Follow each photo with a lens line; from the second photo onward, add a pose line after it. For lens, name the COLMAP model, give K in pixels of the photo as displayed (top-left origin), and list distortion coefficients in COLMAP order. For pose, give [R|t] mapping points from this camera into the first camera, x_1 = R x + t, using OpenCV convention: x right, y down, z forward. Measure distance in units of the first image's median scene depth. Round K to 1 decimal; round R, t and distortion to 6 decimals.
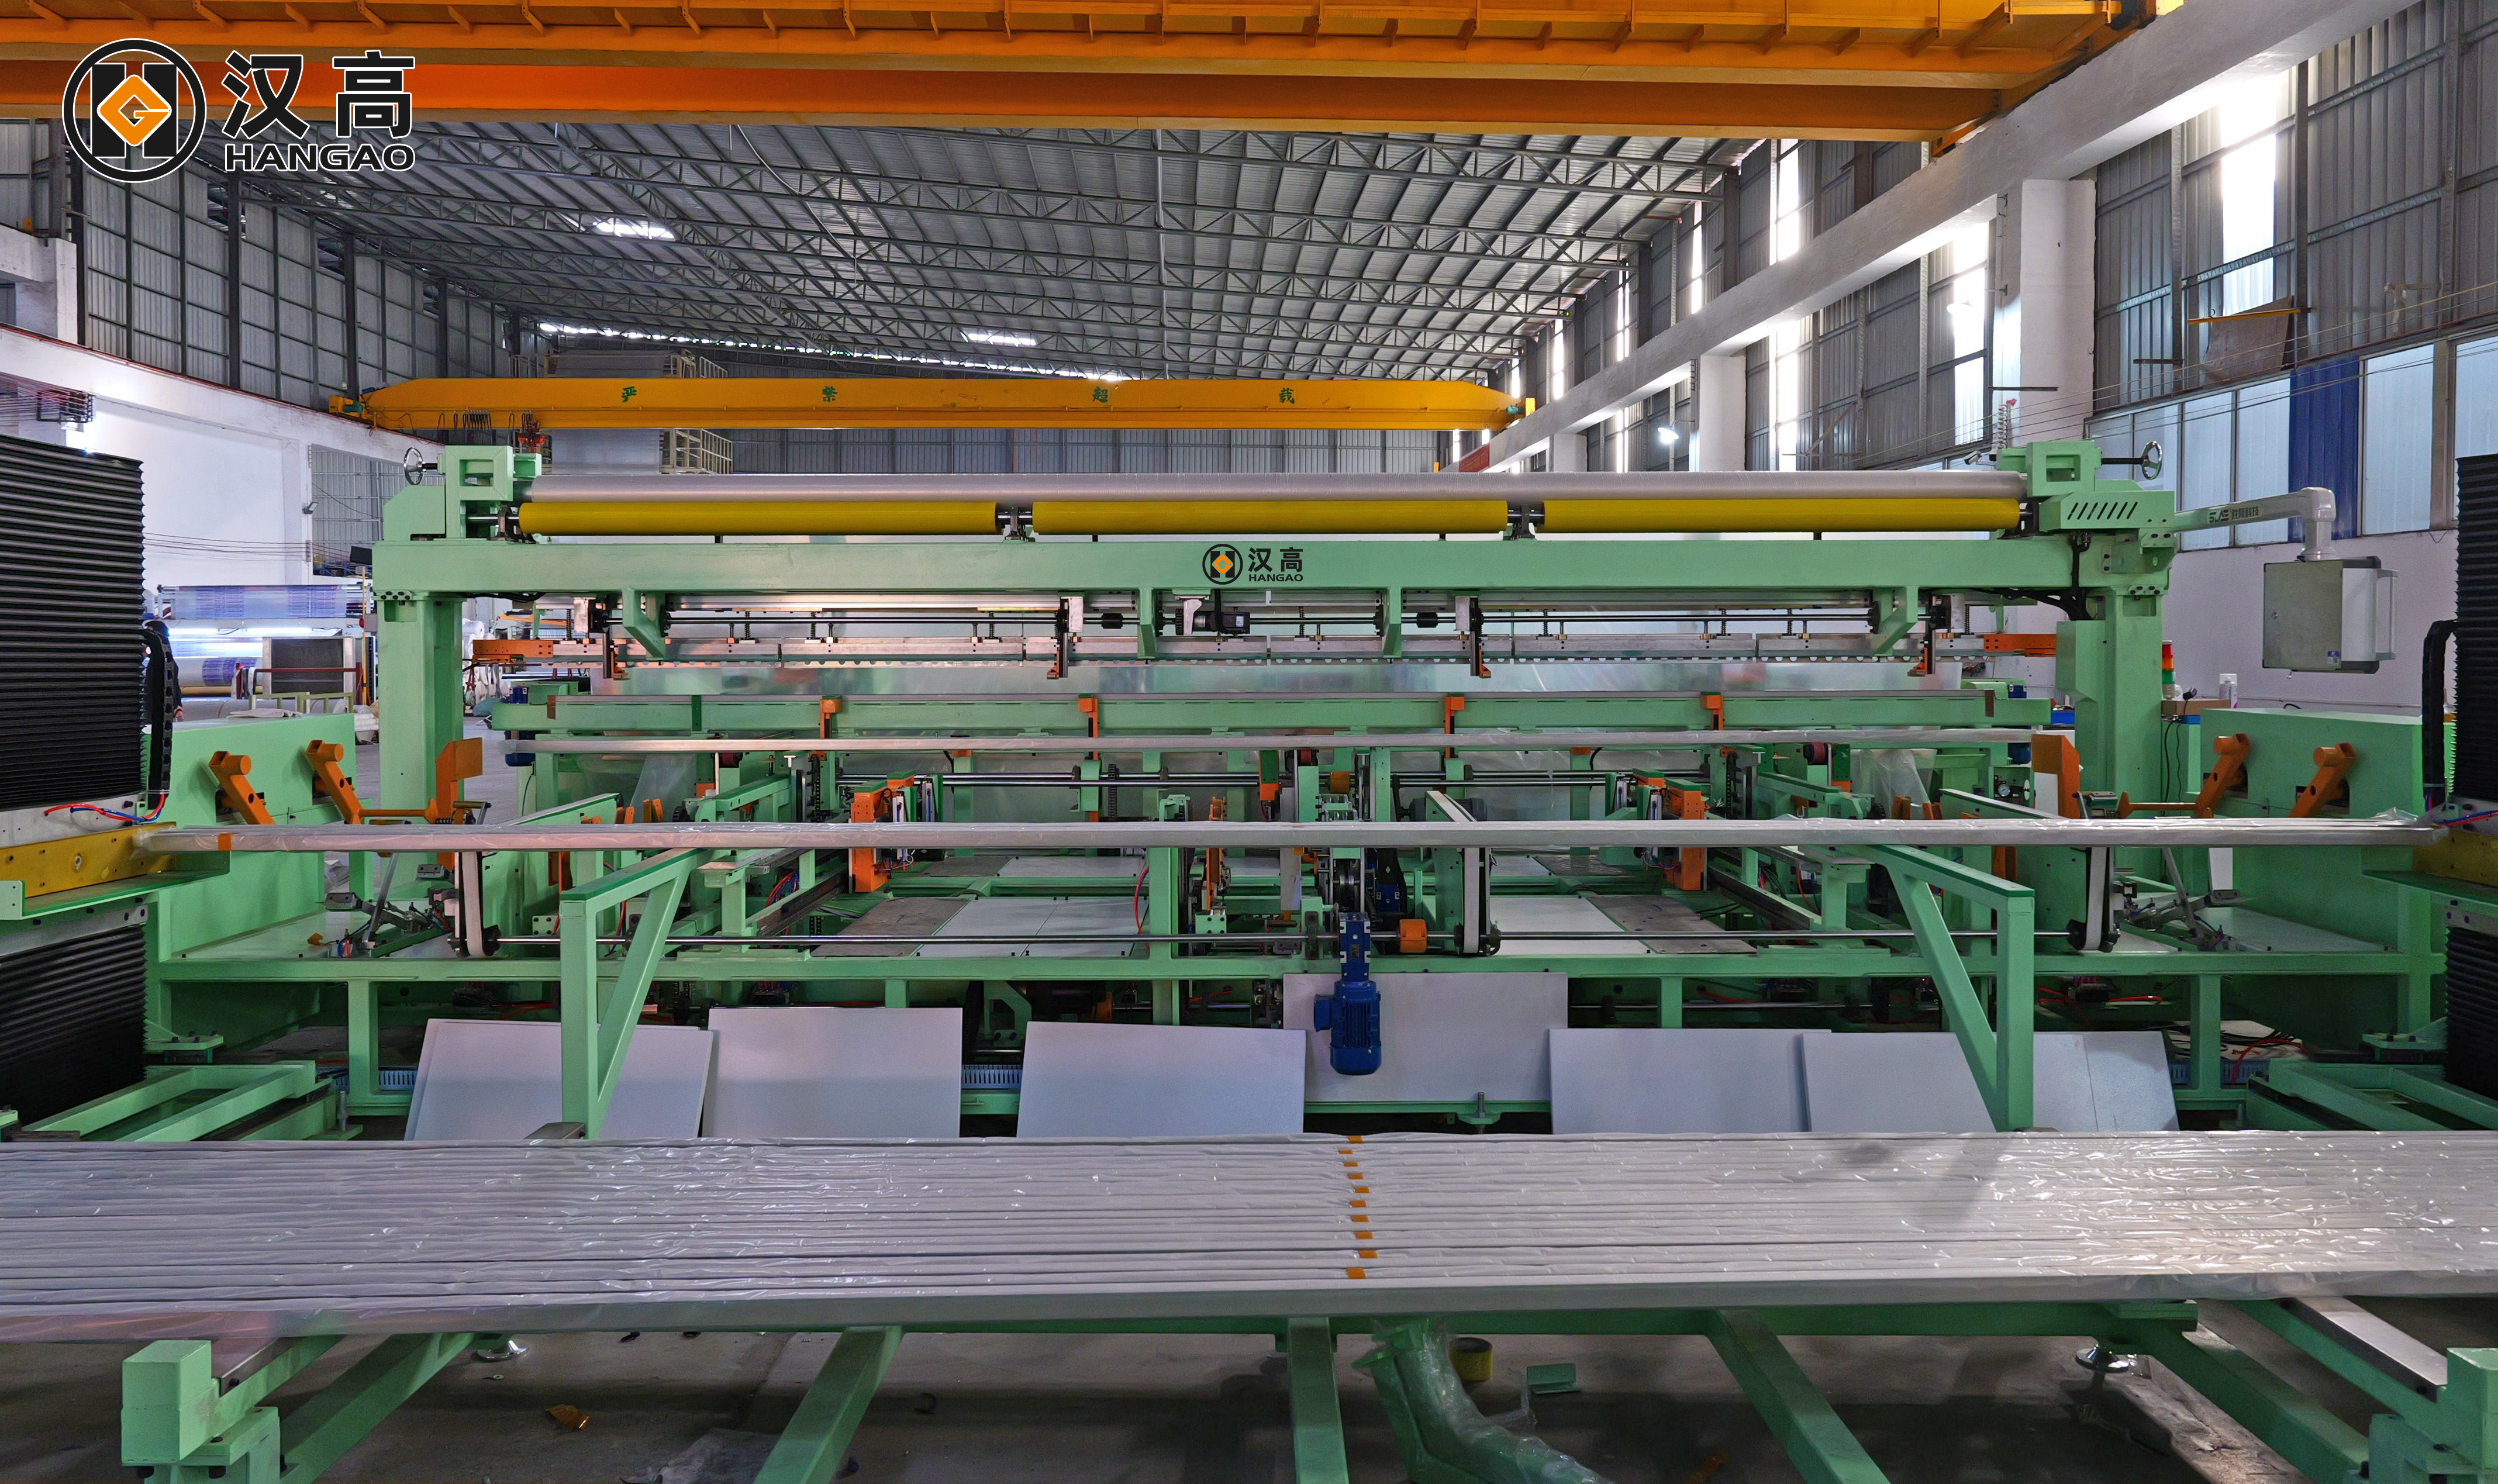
lens RADIAL K [[1787.5, 0, 1251.9], [0, 1787.5, 669.2], [0, 0, 1]] dist [0.079951, -0.122397]
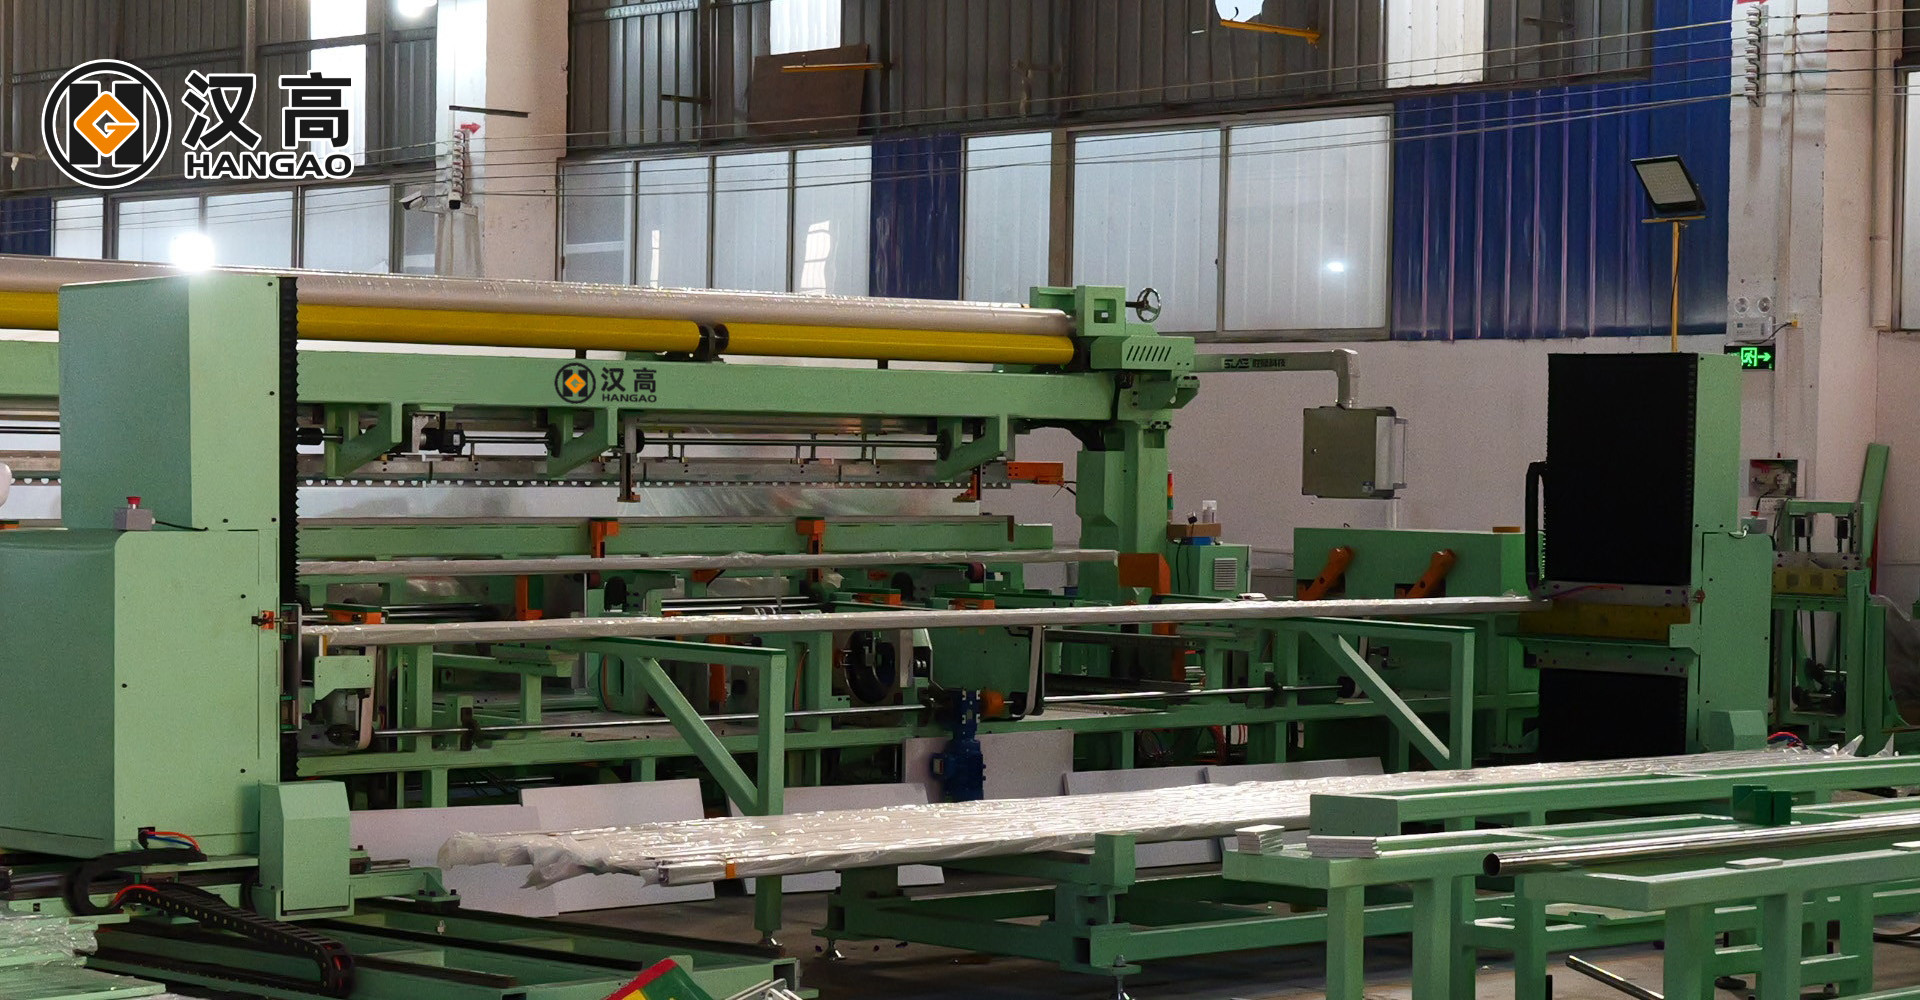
lens RADIAL K [[4124.2, 0, 960.0], [0, 4124.2, 500.0], [0, 0, 1]] dist [0.428509, -0.005406]
pose [[0.724937, 0.005886, 0.688790, -1.303348], [-0.002518, 0.999979, -0.005896, 0.016993], [-0.688810, 0.002540, 0.724937, -0.728725]]
